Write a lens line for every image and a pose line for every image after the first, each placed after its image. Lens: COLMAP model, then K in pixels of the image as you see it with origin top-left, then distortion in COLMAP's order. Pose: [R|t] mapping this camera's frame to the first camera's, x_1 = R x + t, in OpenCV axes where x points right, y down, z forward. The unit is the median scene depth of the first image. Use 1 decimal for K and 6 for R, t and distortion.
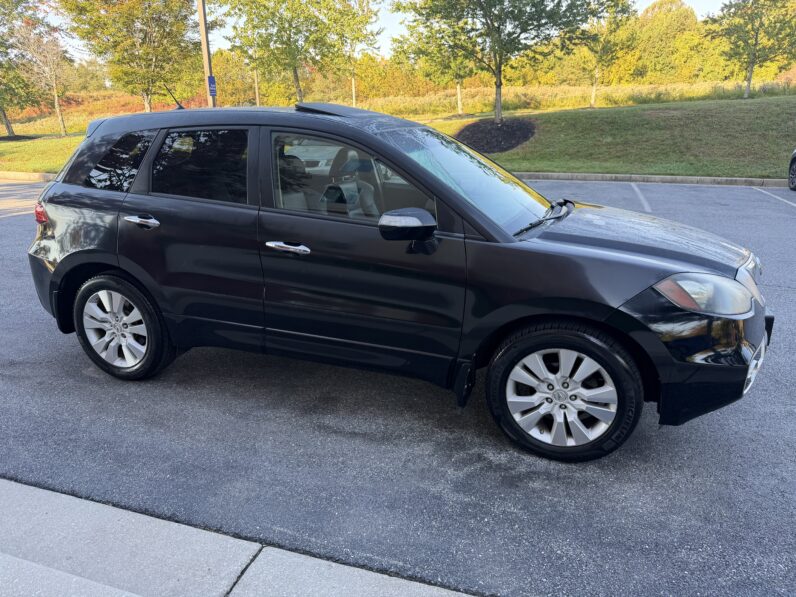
lens RADIAL K [[568.6, 0, 397.1], [0, 568.6, 297.9], [0, 0, 1]] dist [0.017972, -0.029308]
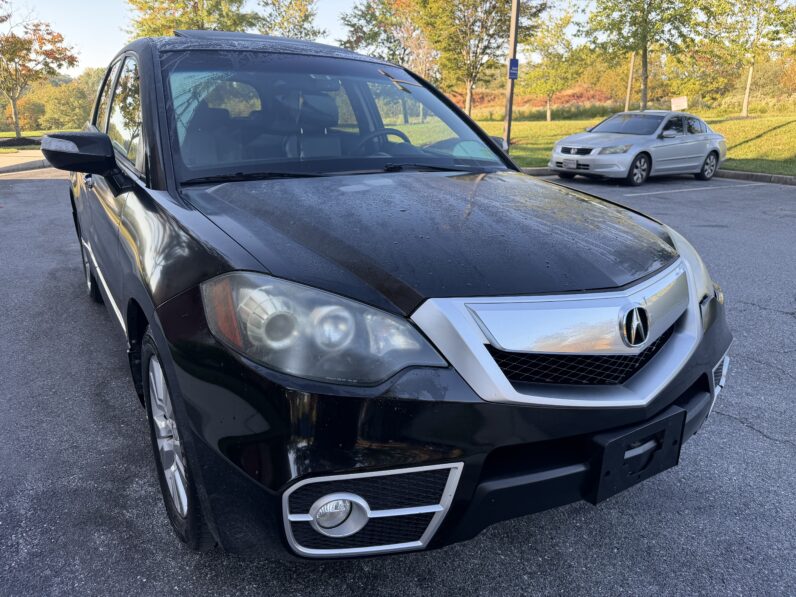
lens RADIAL K [[568.6, 0, 398.0], [0, 568.6, 295.7], [0, 0, 1]] dist [0.017972, -0.029308]
pose [[0.787221, 0.205914, -0.581277, 0.142720], [-0.206991, 0.976150, 0.065469, -0.013310], [0.580894, 0.068781, 0.811068, 0.102654]]
